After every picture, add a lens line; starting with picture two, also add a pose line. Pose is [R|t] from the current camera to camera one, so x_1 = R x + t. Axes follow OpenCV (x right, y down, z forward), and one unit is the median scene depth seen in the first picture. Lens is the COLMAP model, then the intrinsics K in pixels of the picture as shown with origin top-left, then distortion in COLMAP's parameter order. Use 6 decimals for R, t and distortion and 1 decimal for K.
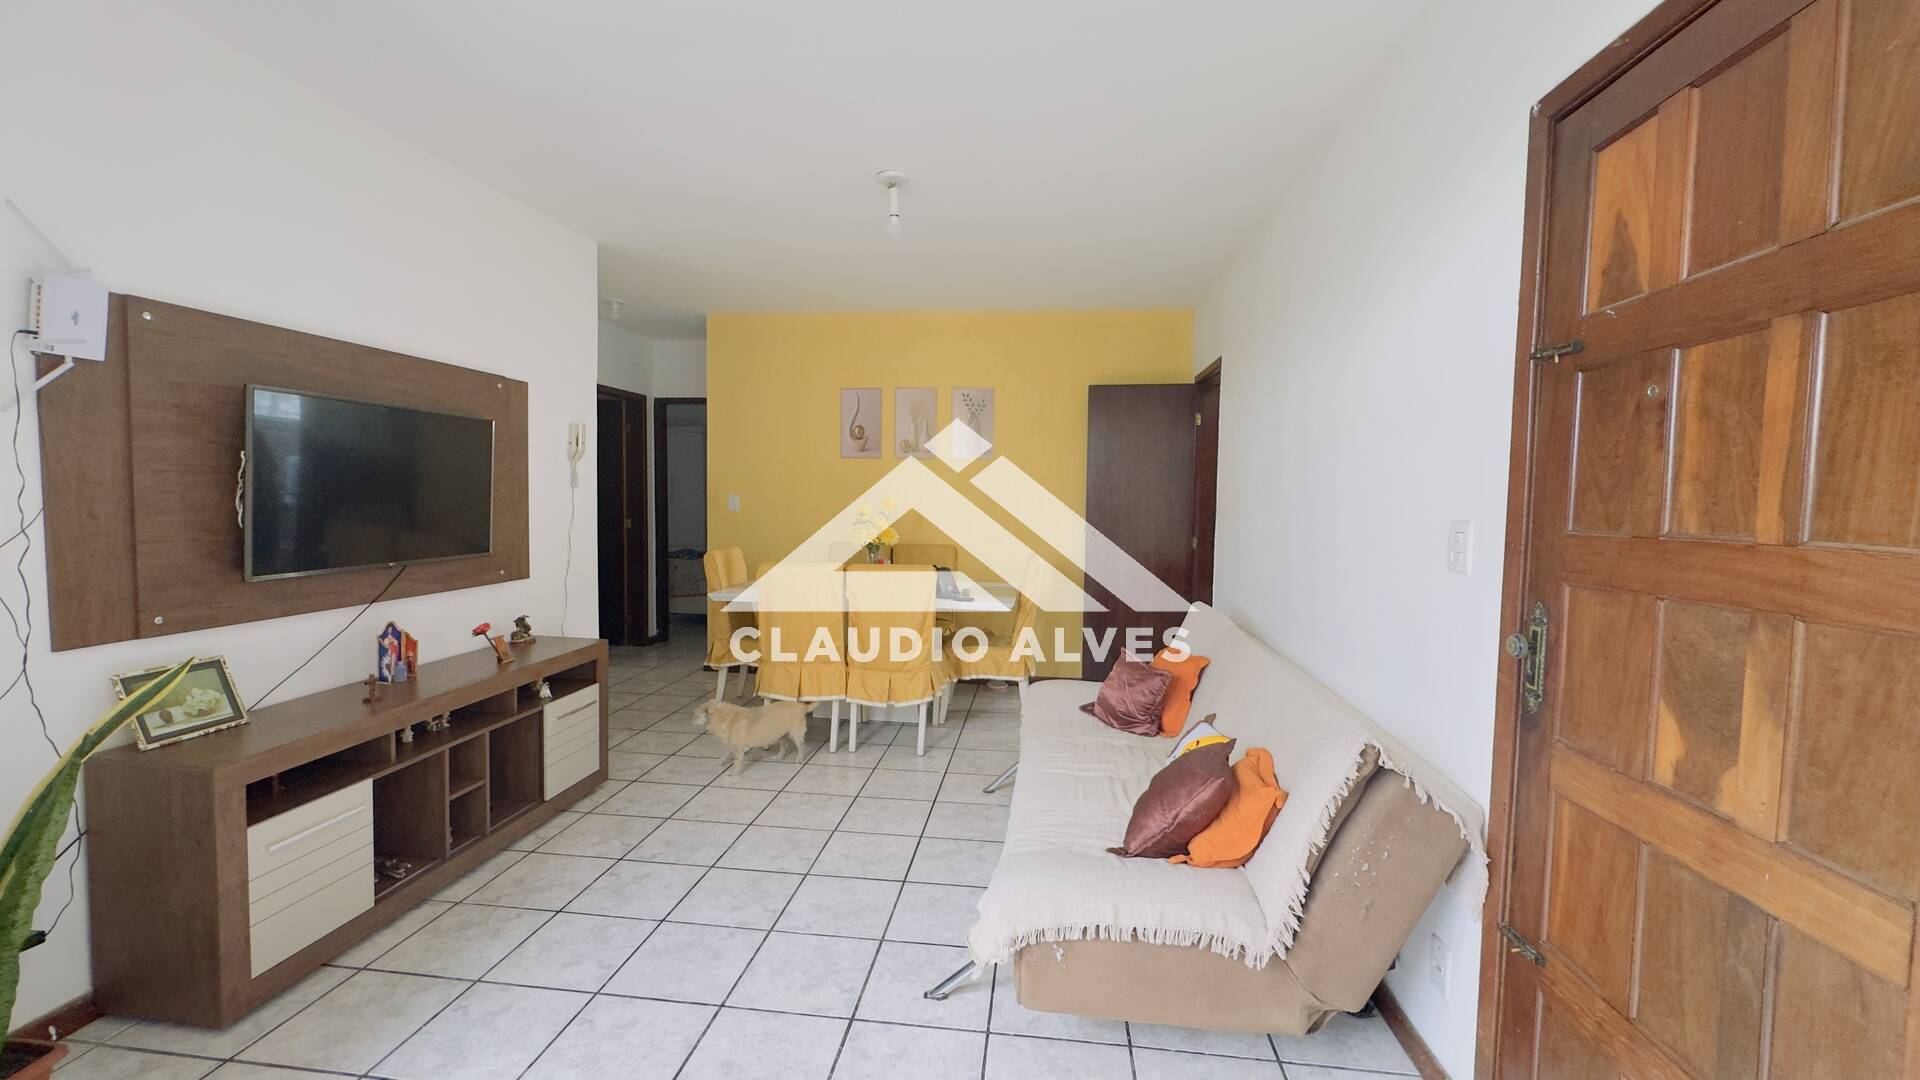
lens RADIAL K [[761.0, 0, 952.9], [0, 761.0, 537.9], [0, 0, 1]] dist [-0.002612, 0.000079]
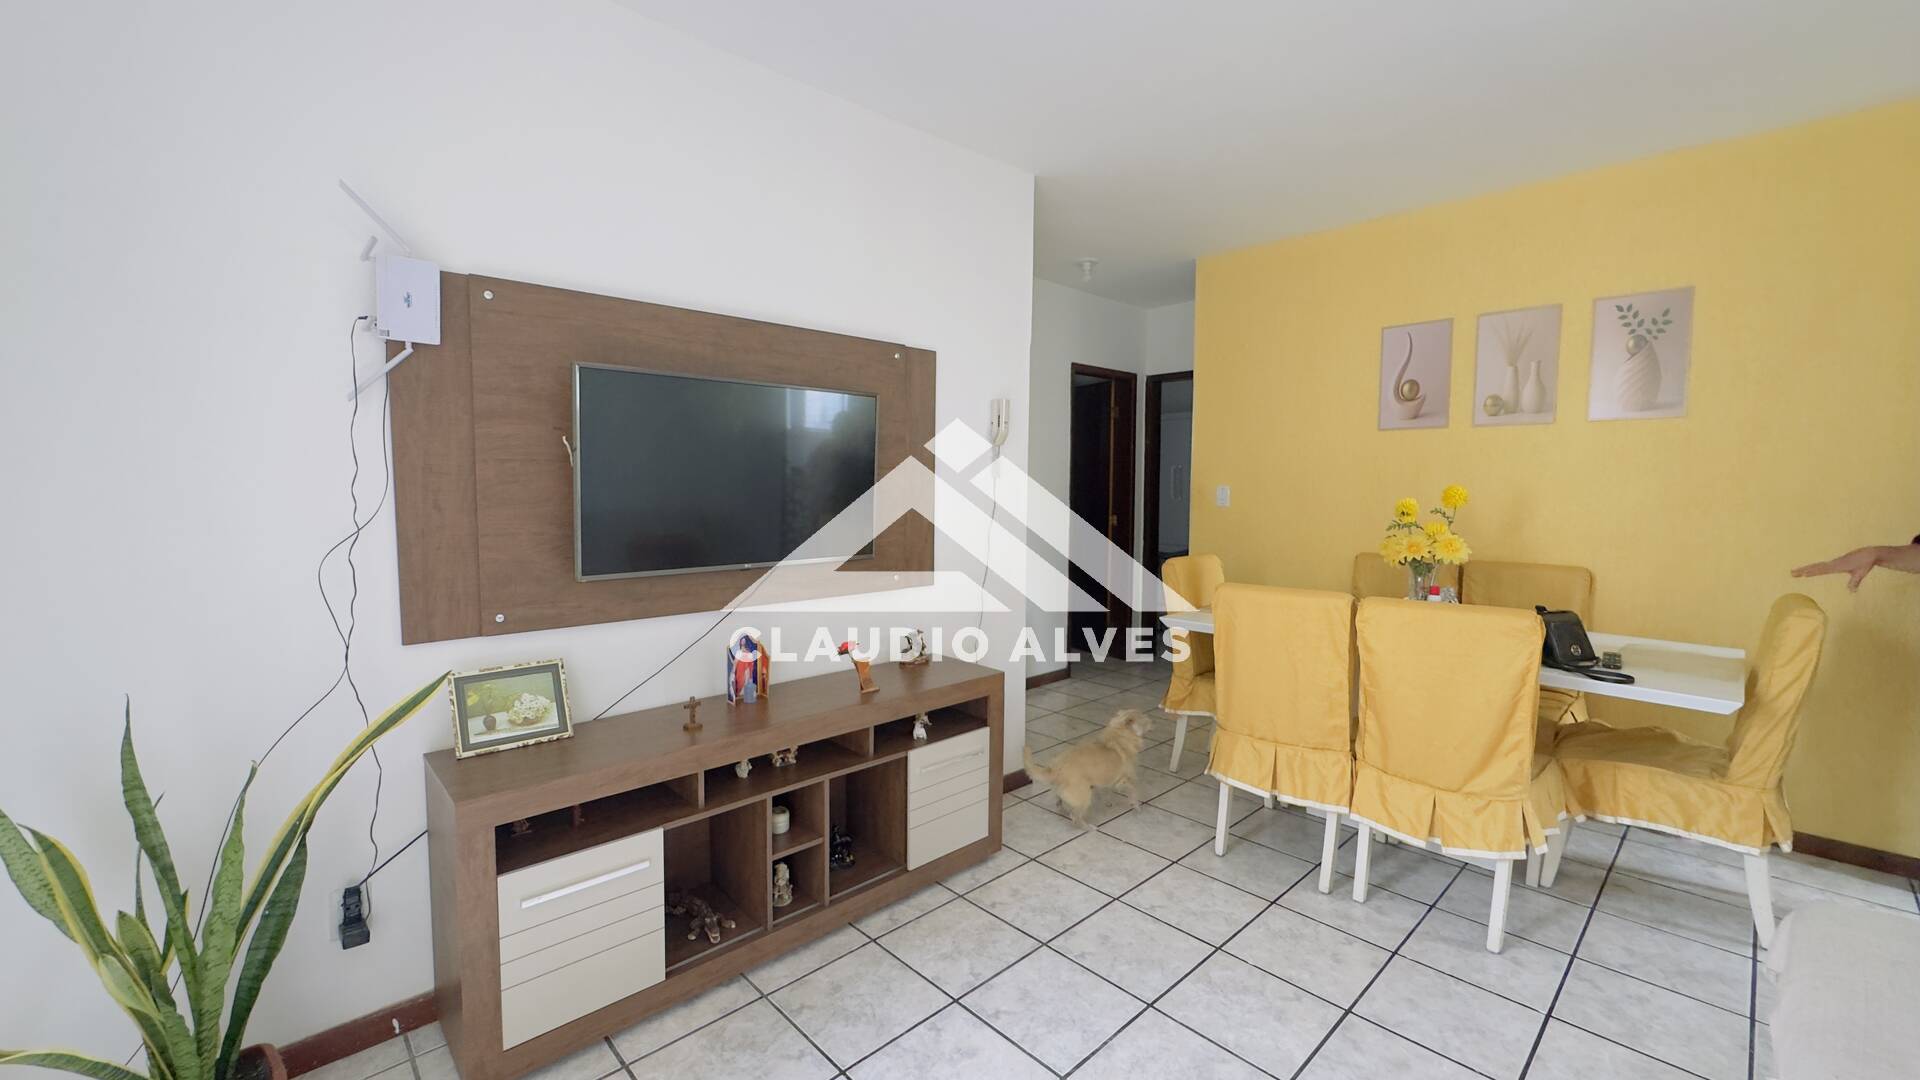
lens RADIAL K [[761.0, 0, 956.2], [0, 761.0, 537.8], [0, 0, 1]] dist [-0.002612, 0.000079]
pose [[0.771019, 0.033063, -0.635954, -0.003105], [-0.029095, 0.999437, 0.016687, -0.014970], [0.636148, 0.005637, 0.771547, 0.390108]]
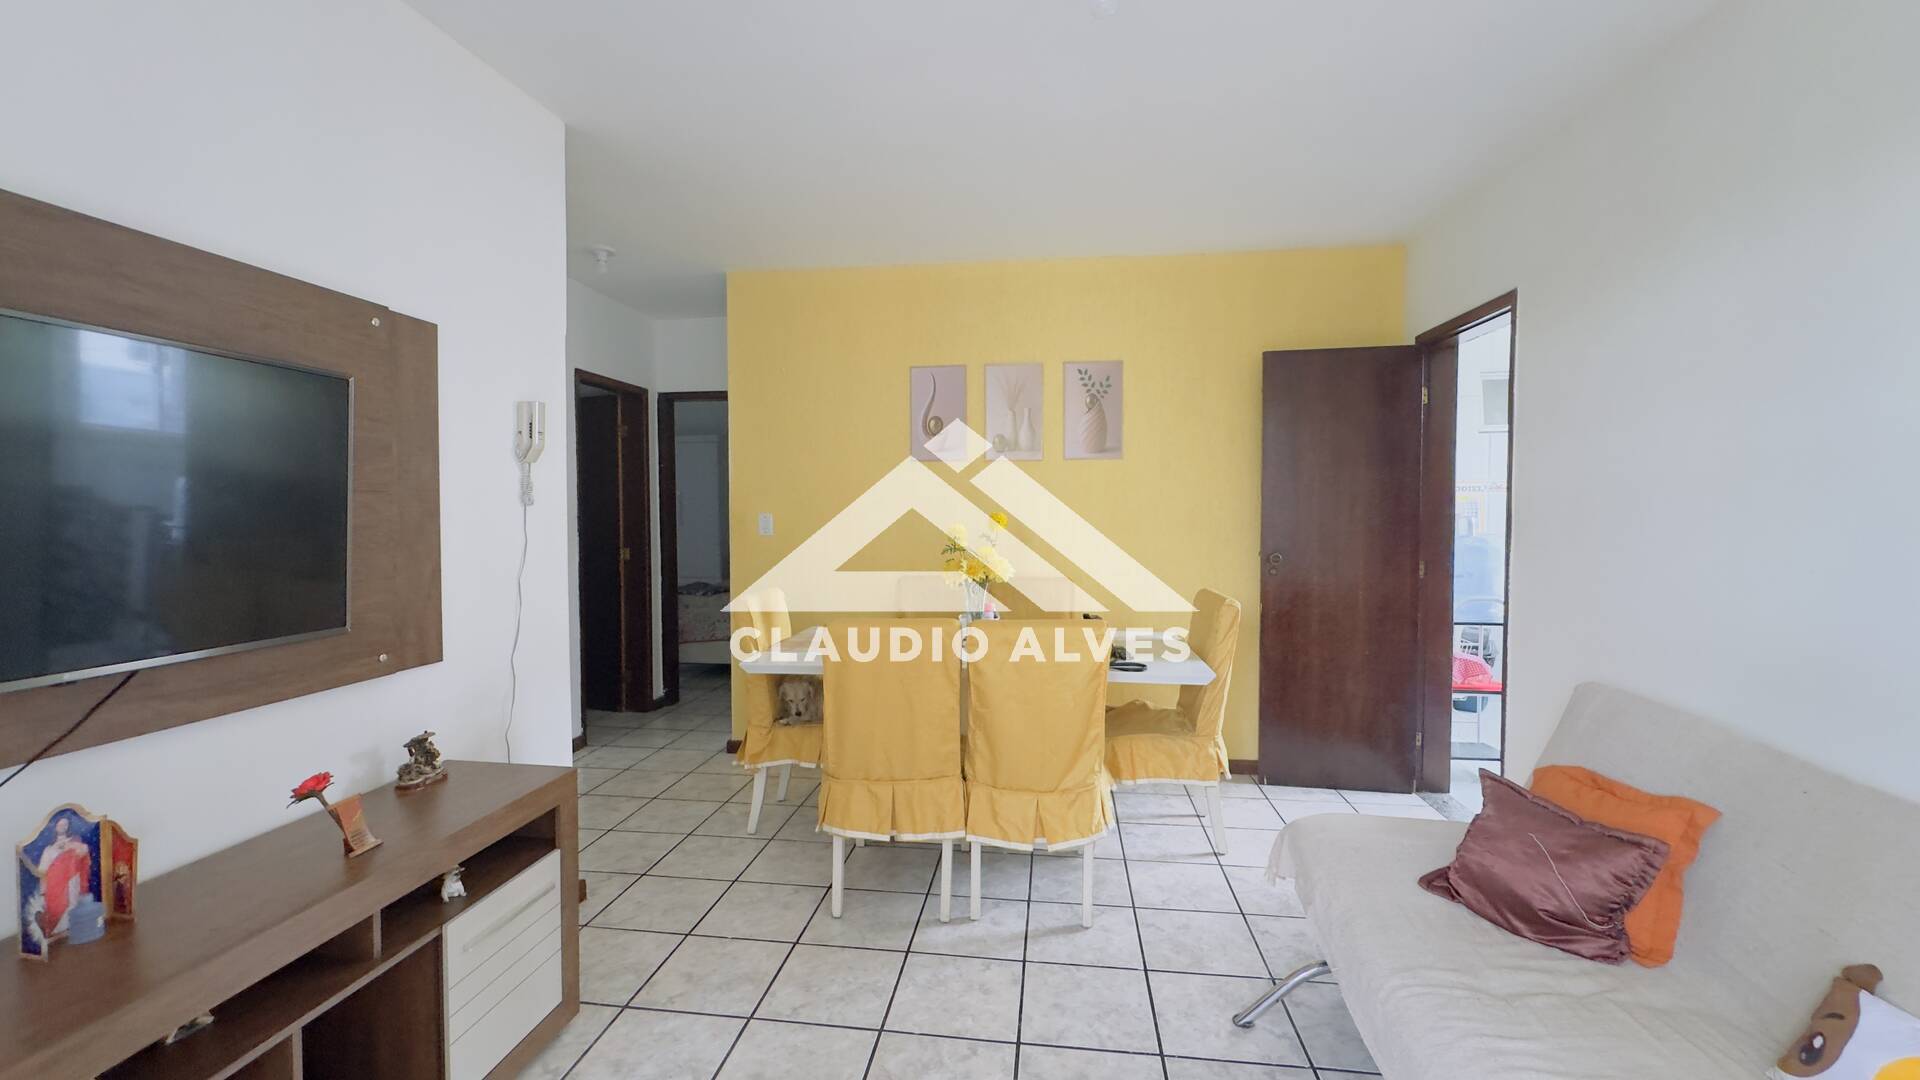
lens RADIAL K [[761.0, 0, 953.9], [0, 761.0, 537.7], [0, 0, 1]] dist [-0.002612, 0.000079]
pose [[0.999819, -0.017597, -0.007219, -0.171192], [0.017425, 0.999577, -0.023296, -0.022415], [0.007625, 0.023166, 0.999703, 0.448657]]
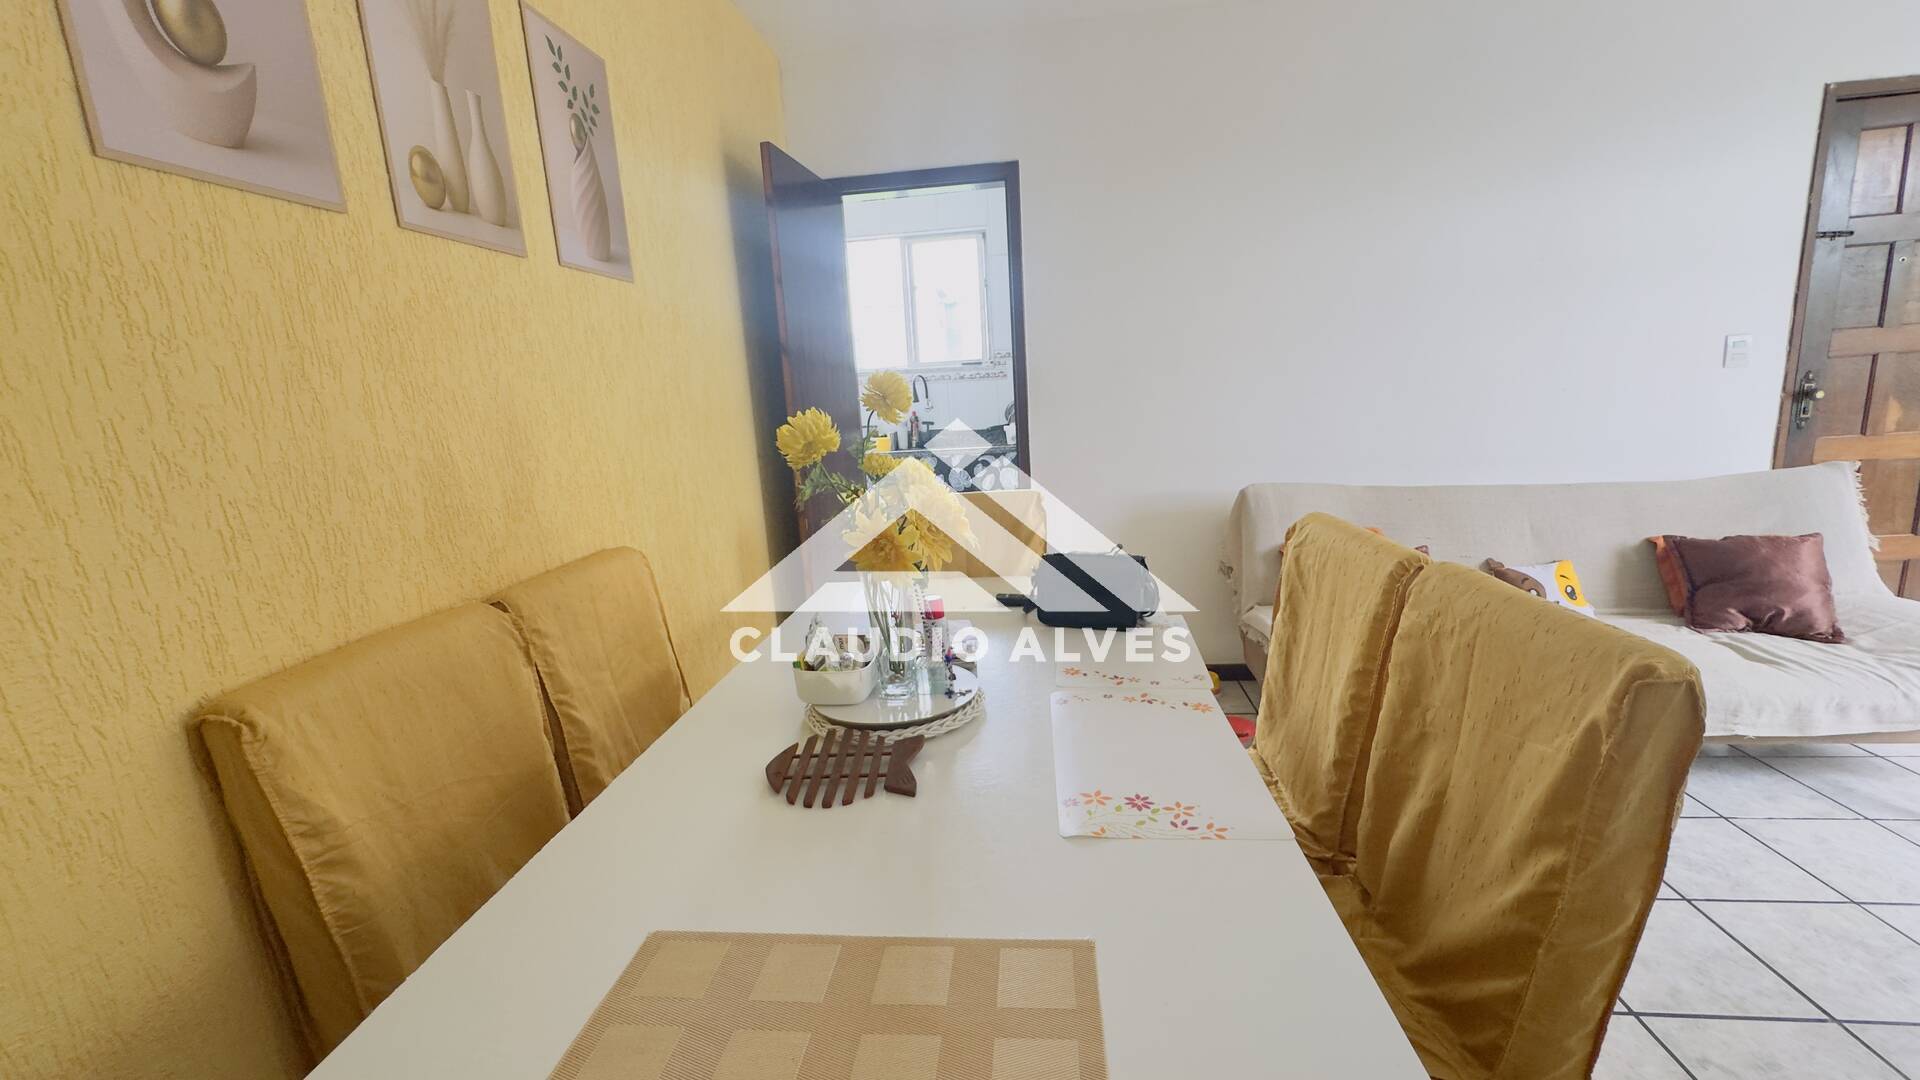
lens RADIAL K [[761.0, 0, 950.5], [0, 761.0, 539.1], [0, 0, 1]] dist [-0.002612, 0.000079]
pose [[-0.006183, -0.207549, 0.978205, -0.516523], [0.117692, 0.971274, 0.206823, -0.072761], [-0.993031, 0.116405, 0.018422, 1.415919]]
